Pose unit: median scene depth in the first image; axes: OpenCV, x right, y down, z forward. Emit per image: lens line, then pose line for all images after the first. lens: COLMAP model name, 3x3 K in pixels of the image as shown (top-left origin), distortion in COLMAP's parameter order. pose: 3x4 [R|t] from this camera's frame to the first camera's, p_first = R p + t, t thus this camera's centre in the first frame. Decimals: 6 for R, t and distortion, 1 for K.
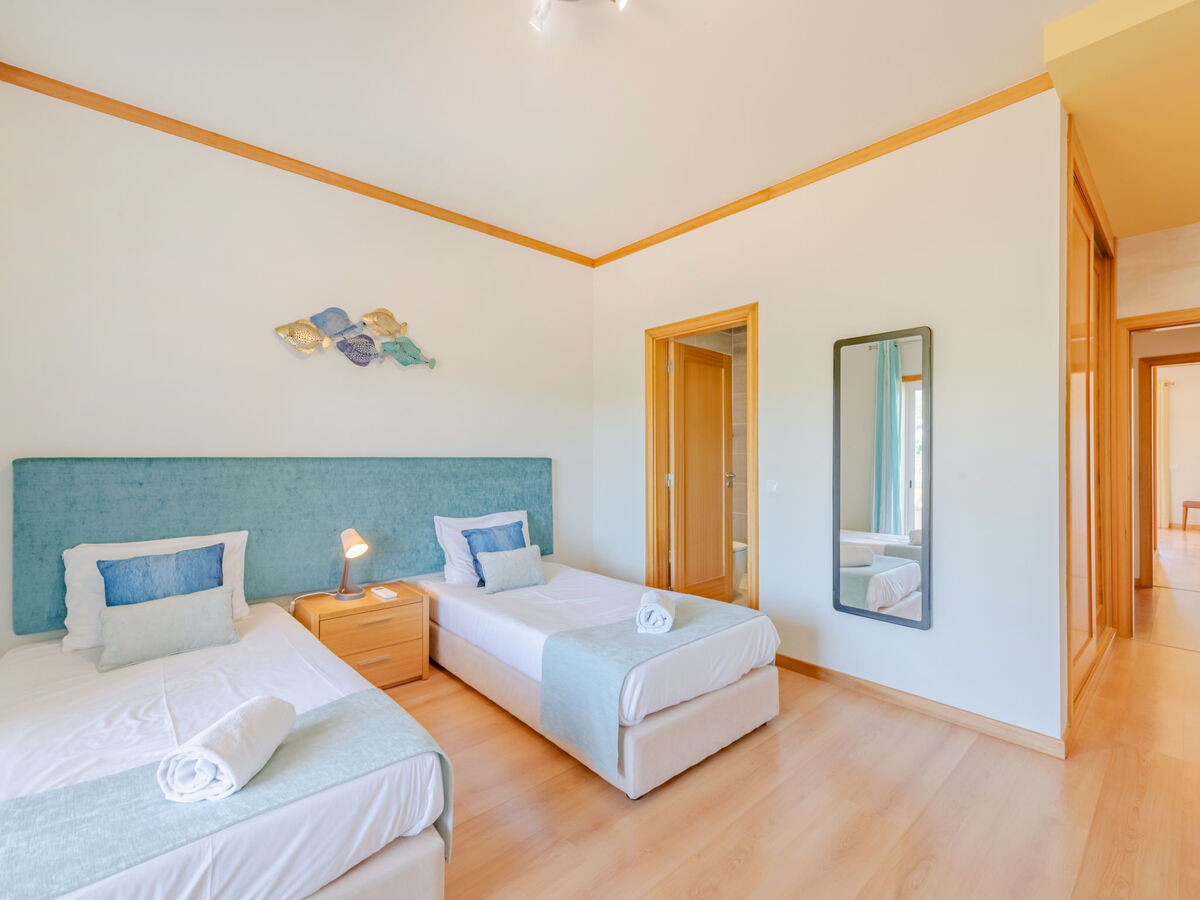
lens RADIAL K [[536.4, 0, 606.7], [0, 536.4, 451.3], [0, 0, 1]] dist [0.006089, -0.002927]
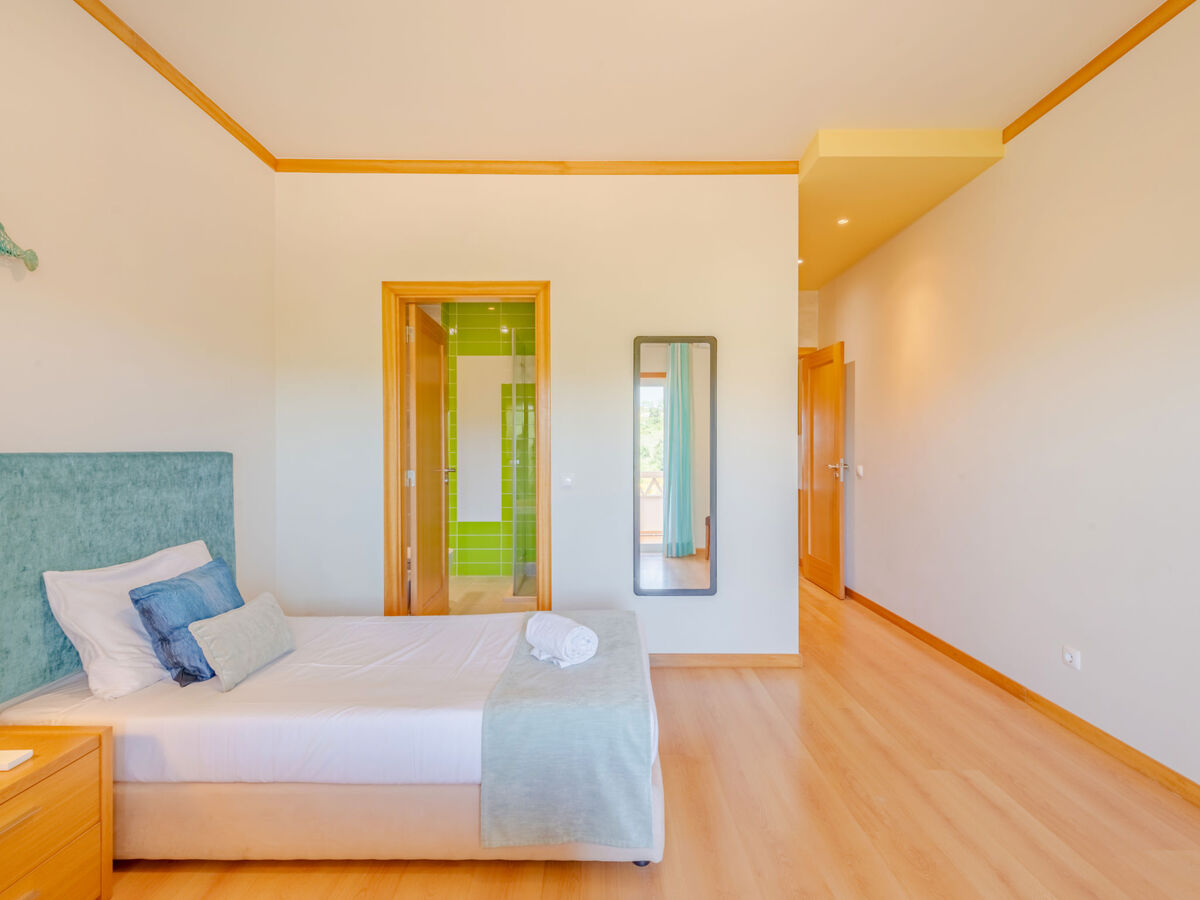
lens RADIAL K [[564.1, 0, 609.2], [0, 564.1, 447.8], [0, 0, 1]] dist [0.005179, -0.001764]
pose [[0.663897, -0.003594, 0.747815, -0.369893], [-0.002285, 0.999974, 0.006835, 0.001898], [-0.747821, -0.006246, 0.663871, 0.274097]]
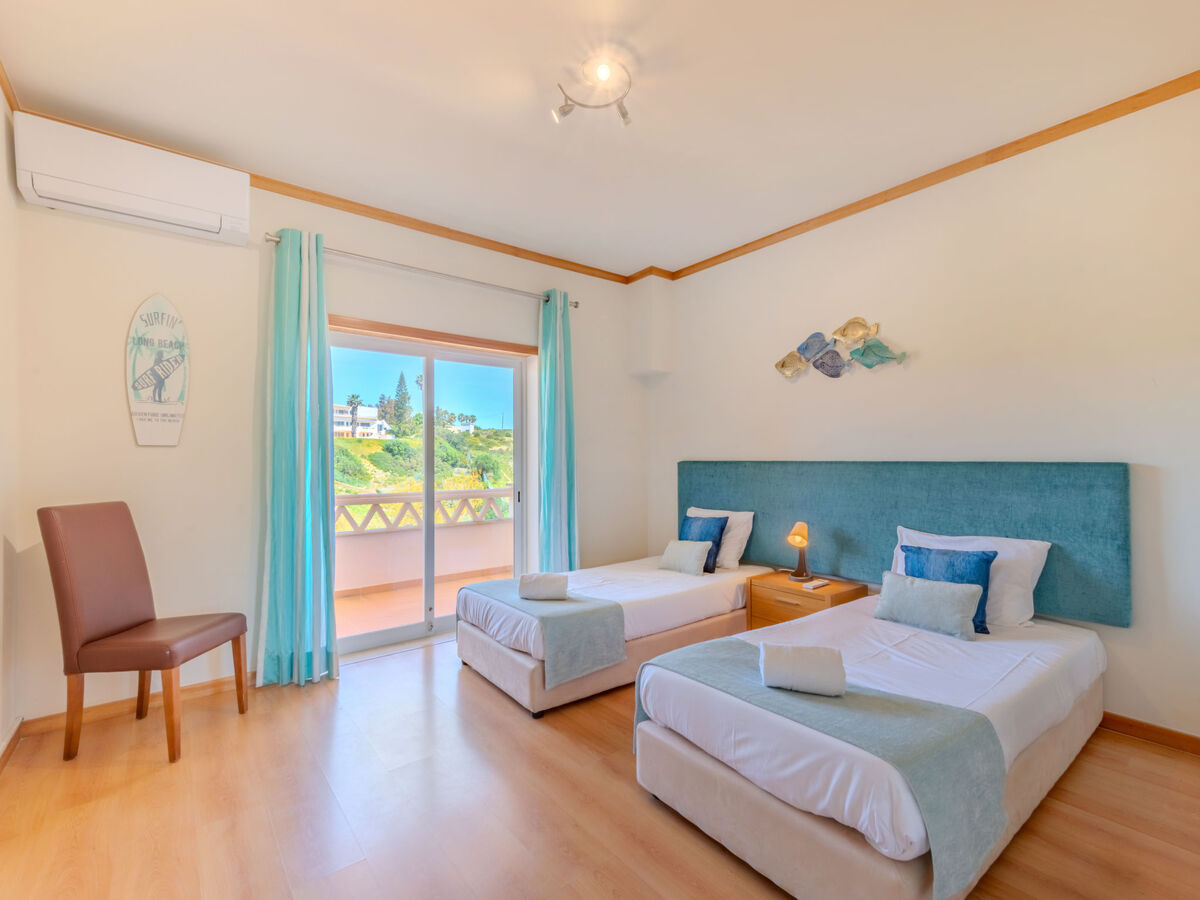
lens RADIAL K [[536.4, 0, 606.9], [0, 536.4, 457.2], [0, 0, 1]] dist [0.006089, -0.002927]
pose [[-0.072275, -0.007223, -0.997359, 0.633990], [0.007867, 0.999939, -0.007811, 0.007181], [0.997354, -0.008411, -0.072213, 0.579925]]
